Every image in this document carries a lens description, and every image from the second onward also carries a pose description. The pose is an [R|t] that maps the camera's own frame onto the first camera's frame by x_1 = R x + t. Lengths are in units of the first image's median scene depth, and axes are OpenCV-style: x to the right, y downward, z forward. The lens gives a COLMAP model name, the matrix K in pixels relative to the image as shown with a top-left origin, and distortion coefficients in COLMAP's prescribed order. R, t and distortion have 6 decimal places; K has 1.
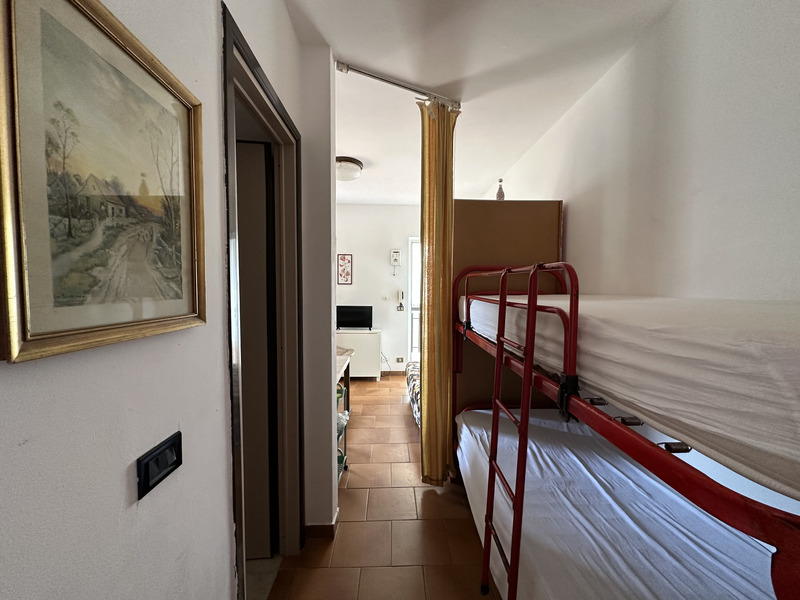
lens RADIAL K [[320.4, 0, 398.8], [0, 320.4, 299.9], [0, 0, 1]] dist [-0.002417, 0.000742]
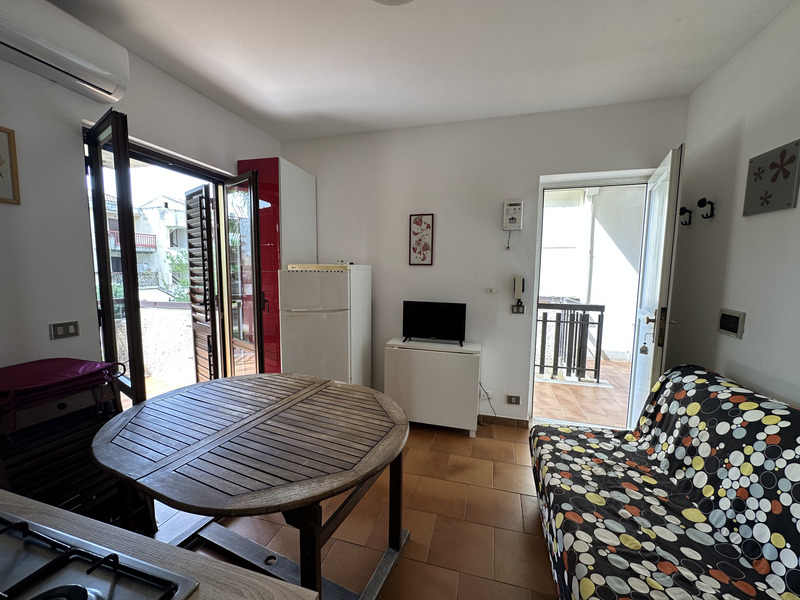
lens RADIAL K [[320.4, 0, 401.0], [0, 320.4, 302.5], [0, 0, 1]] dist [-0.002417, 0.000742]
pose [[0.954238, 0.032840, -0.297241, -0.023479], [-0.017013, 0.998304, 0.055678, -0.011755], [0.298565, -0.048073, 0.953178, 0.416721]]
